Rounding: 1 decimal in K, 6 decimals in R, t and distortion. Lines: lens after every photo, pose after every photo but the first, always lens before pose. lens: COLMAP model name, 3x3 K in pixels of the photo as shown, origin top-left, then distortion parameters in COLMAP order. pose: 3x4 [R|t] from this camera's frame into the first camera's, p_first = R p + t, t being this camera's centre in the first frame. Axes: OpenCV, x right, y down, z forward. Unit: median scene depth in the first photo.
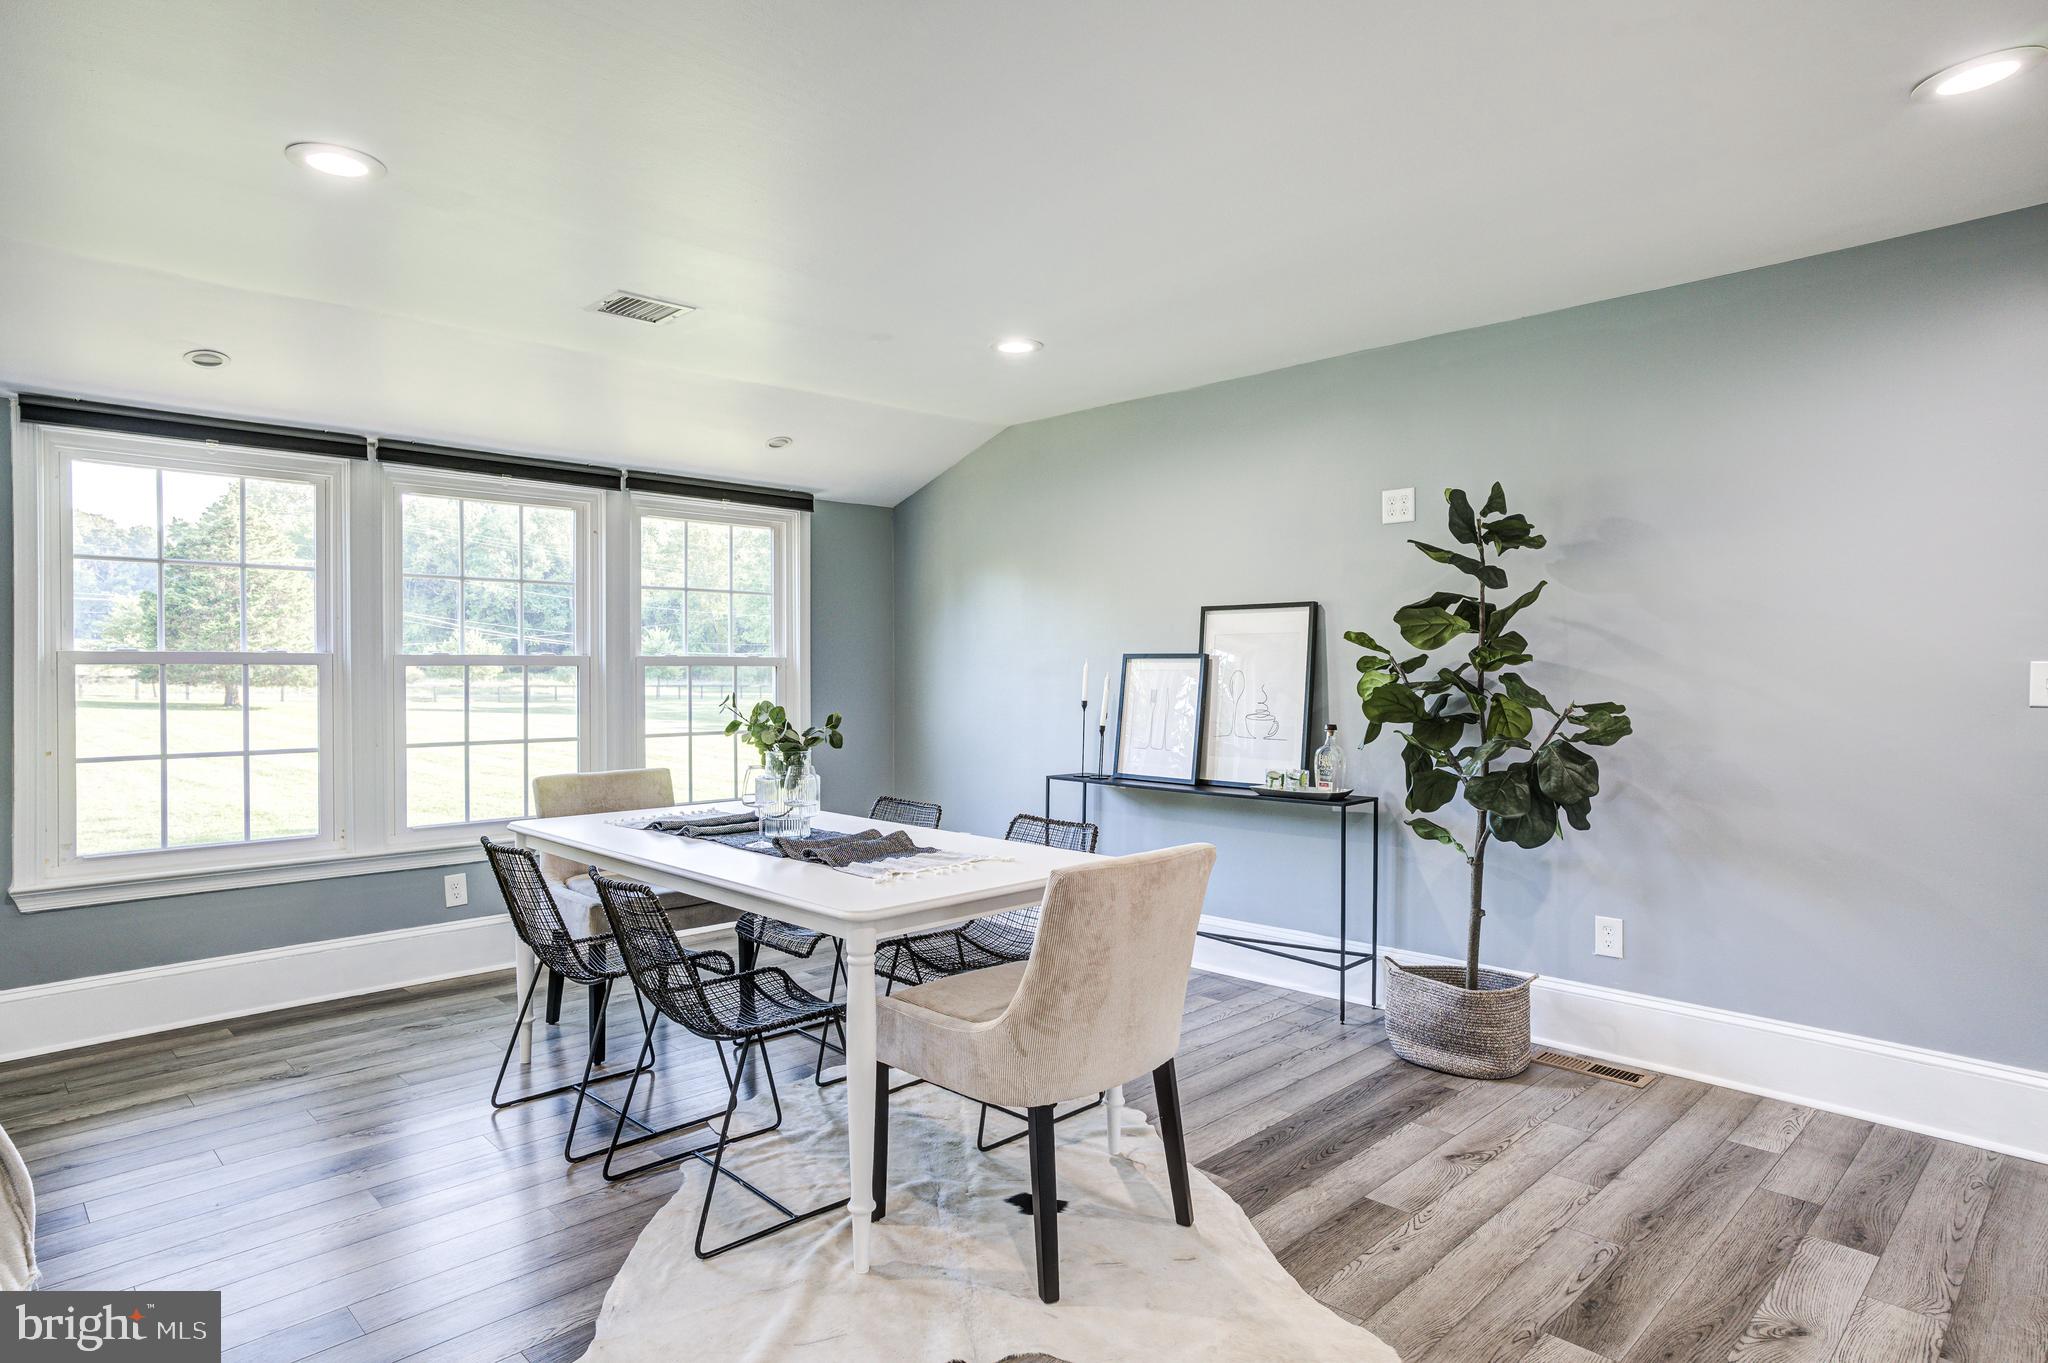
lens RADIAL K [[1157.1, 0, 967.8], [0, 1157.1, 680.5], [0, 0, 1]] dist [-0.038182, 0.035367]
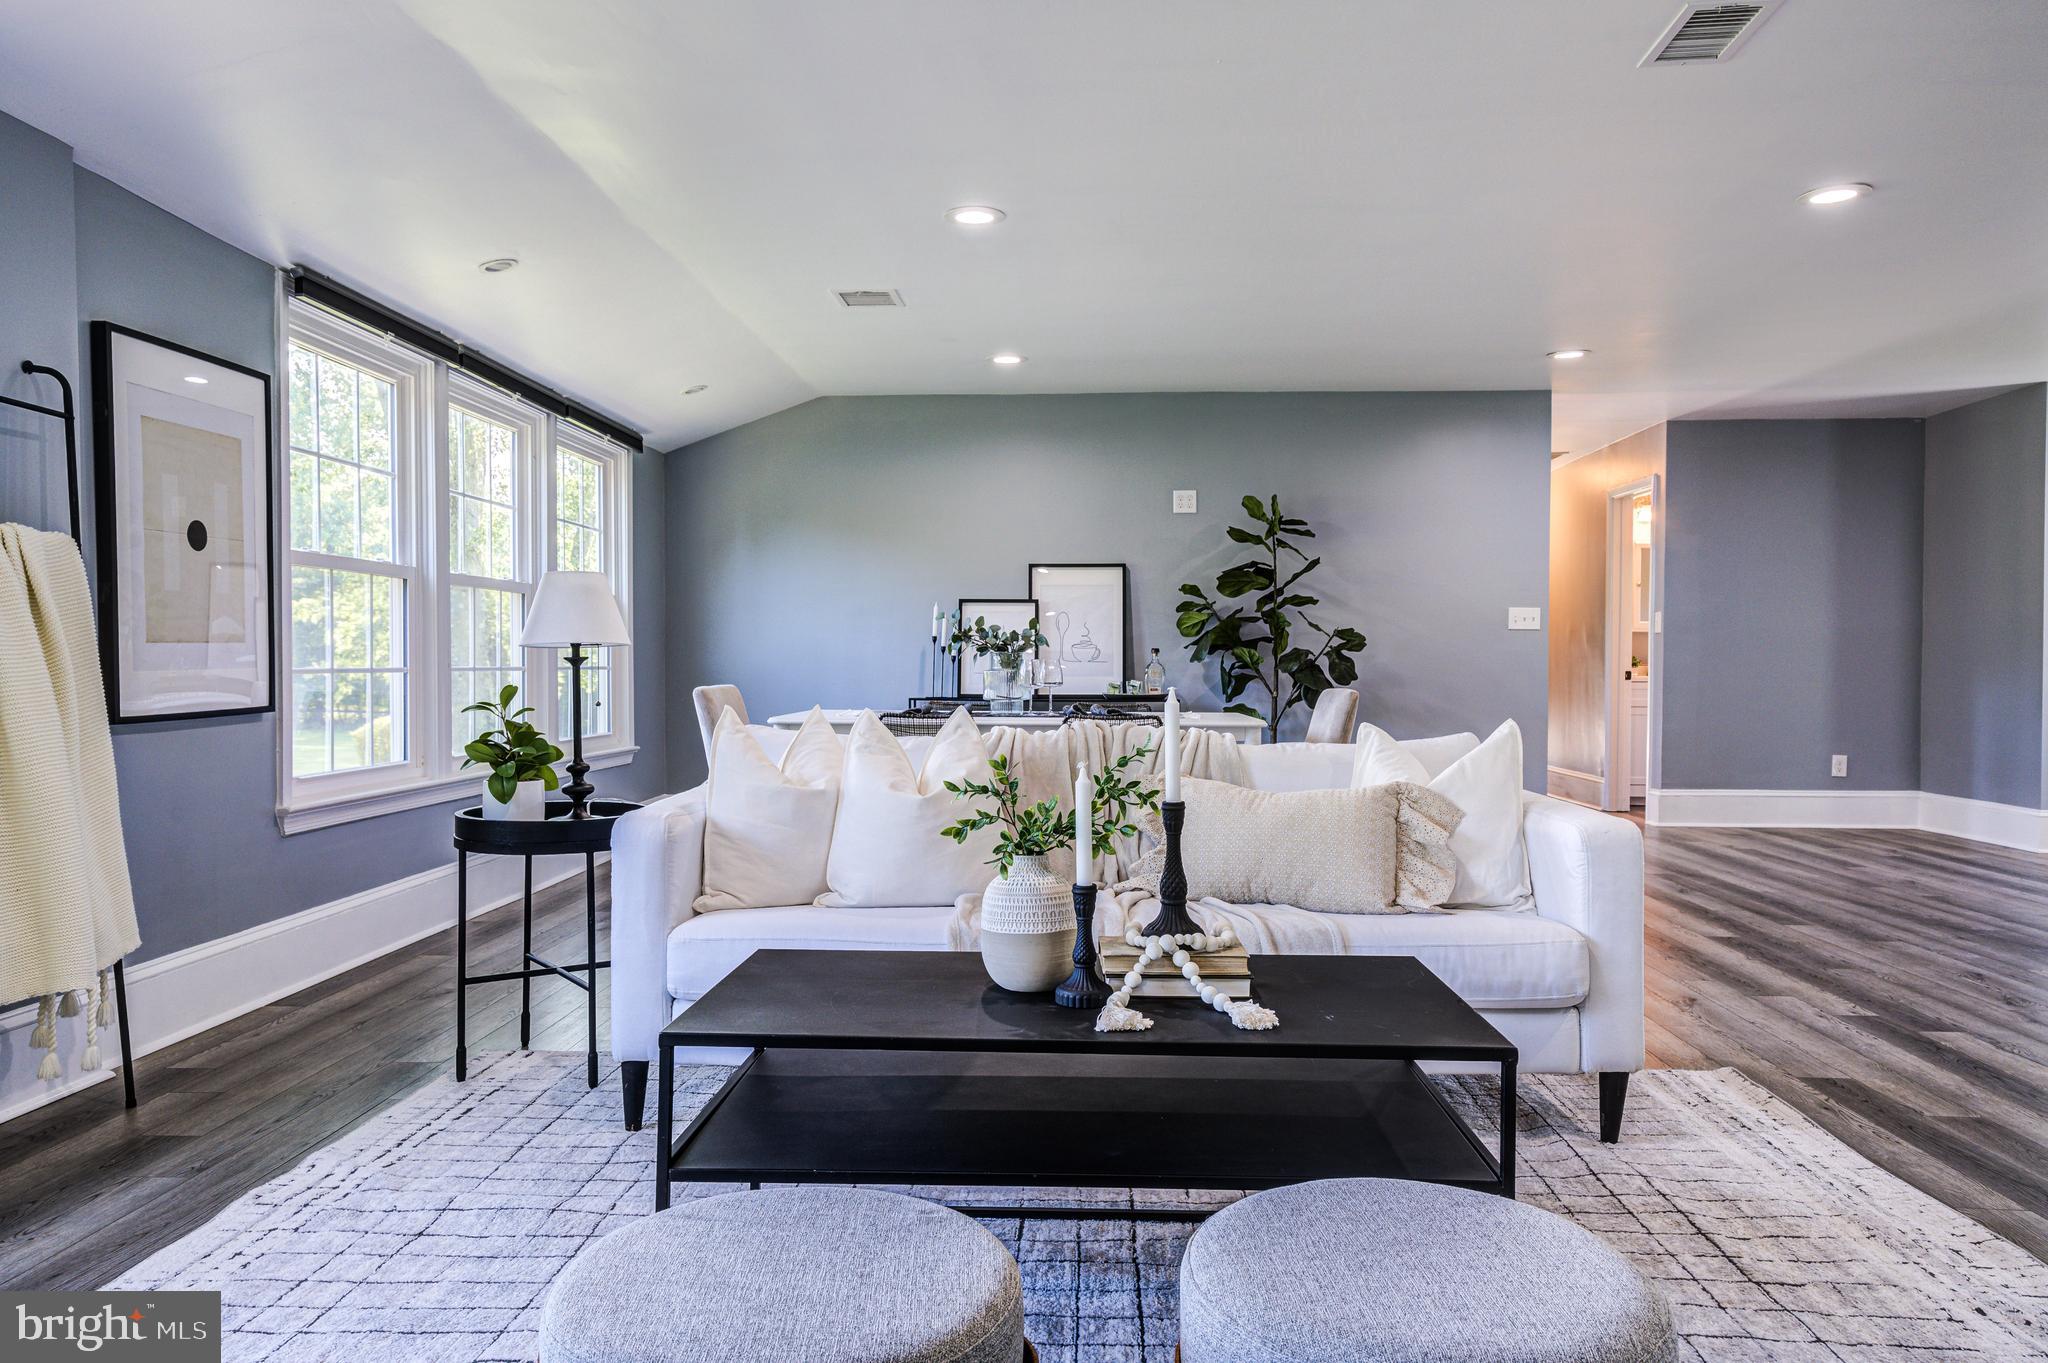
lens RADIAL K [[1433.1, 0, 1024.0], [0, 1433.1, 681.5], [0, 0, 1]] dist [0.005795, 0.003516]
pose [[0.727403, -0.007257, 0.686173, -1.163635], [0.004189, 0.999972, 0.006136, 0.075773], [-0.686198, -0.001589, 0.727413, -0.225696]]
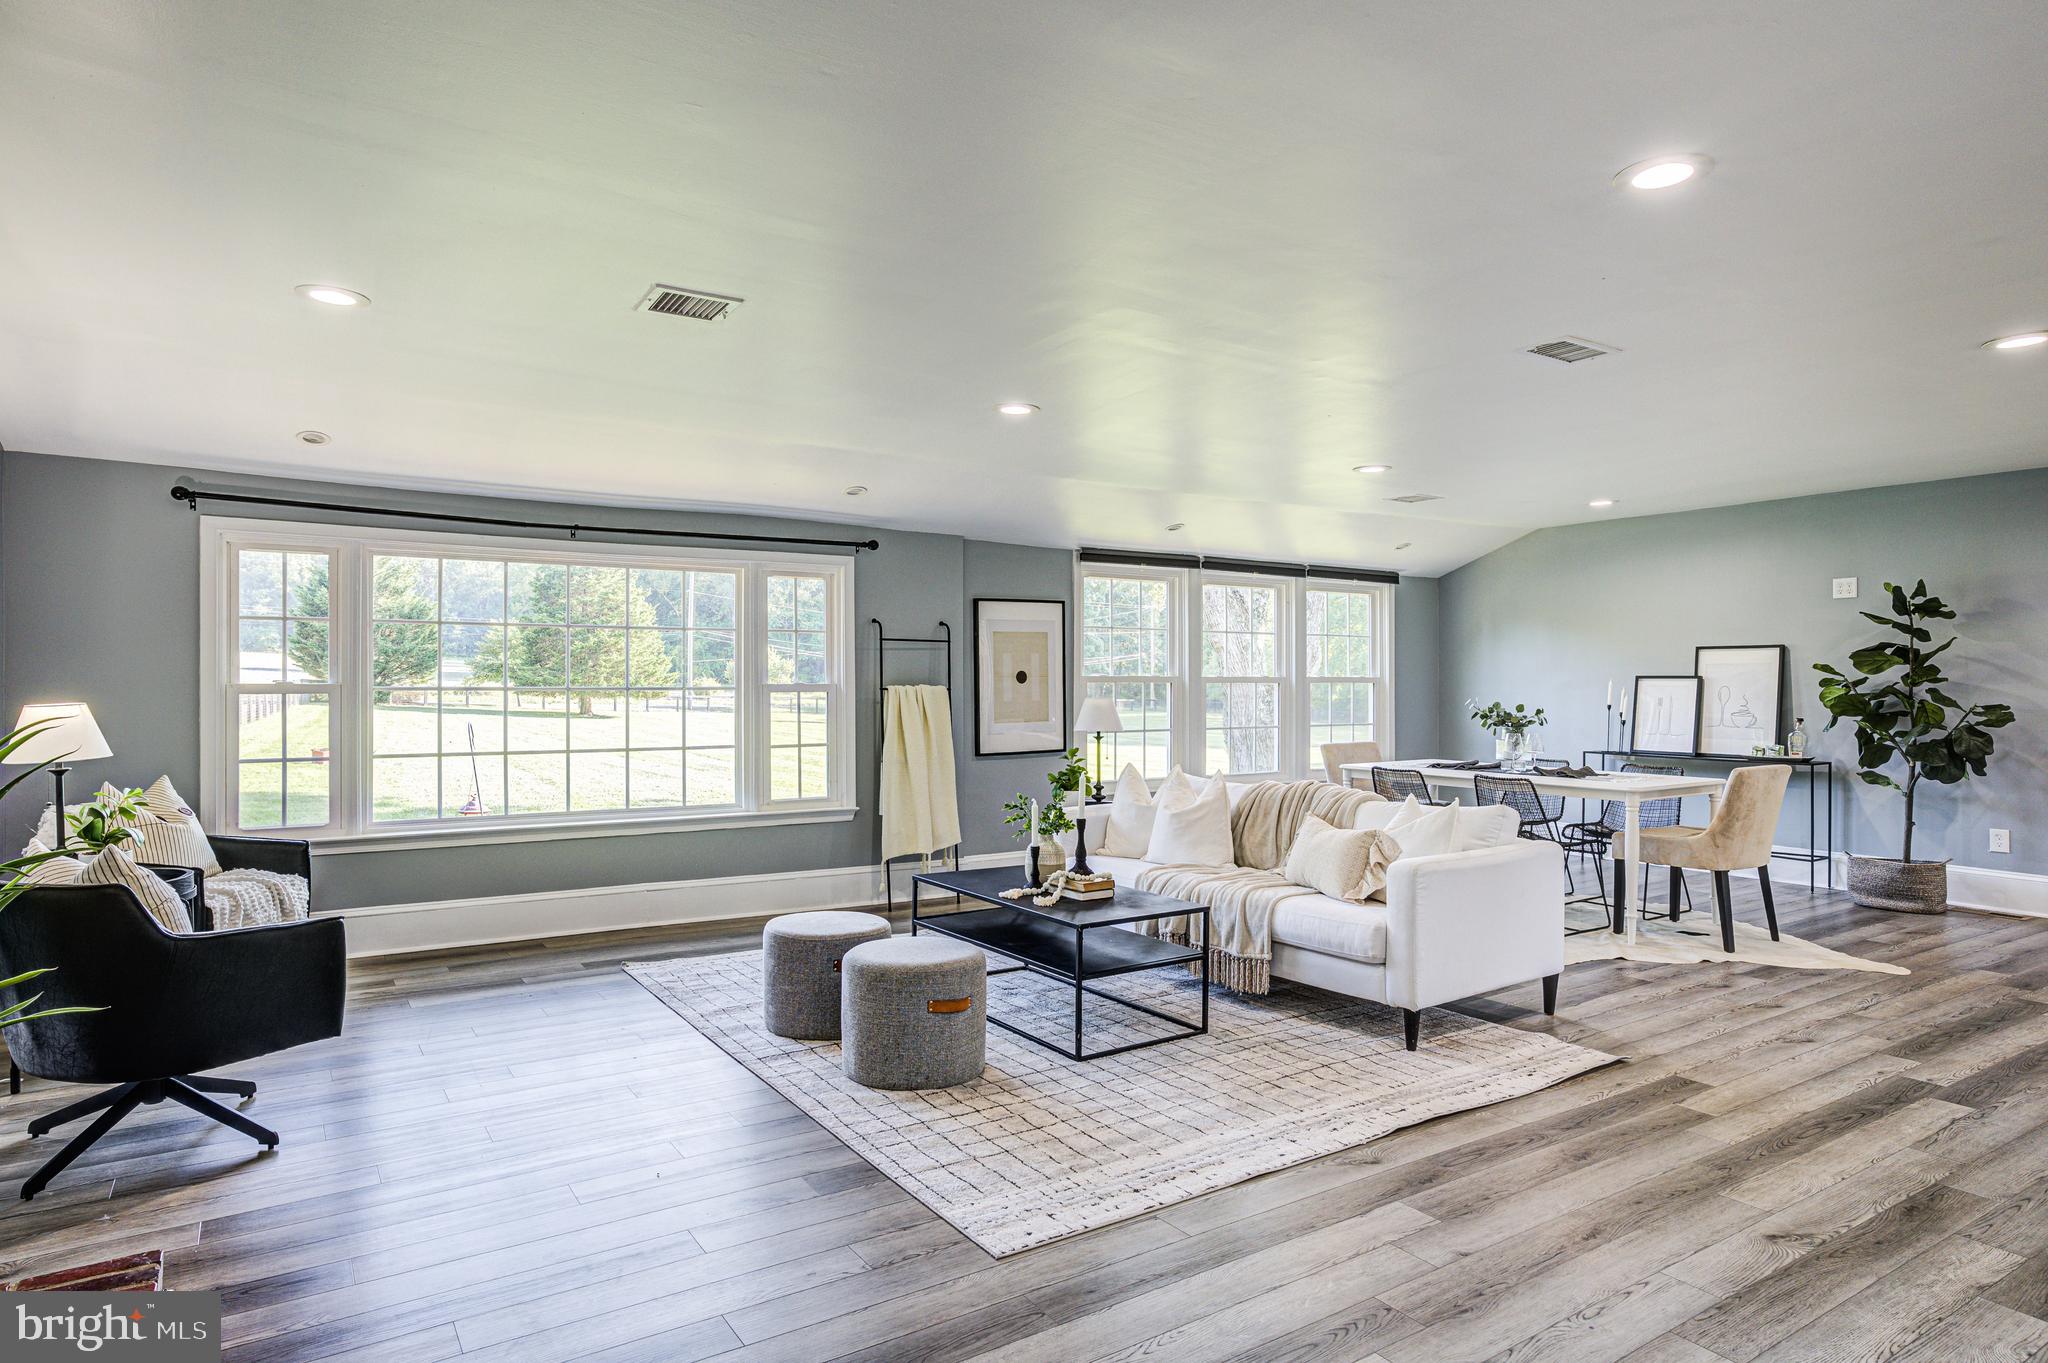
lens RADIAL K [[1157.1, 0, 967.8], [0, 1157.1, 680.5], [0, 0, 1]] dist [-0.038182, 0.035367]
pose [[0.978768, 0.000227, -0.204971, -0.592699], [-0.002487, 0.999939, -0.010768, 0.004545], [0.204956, 0.011049, 0.978709, -0.990174]]
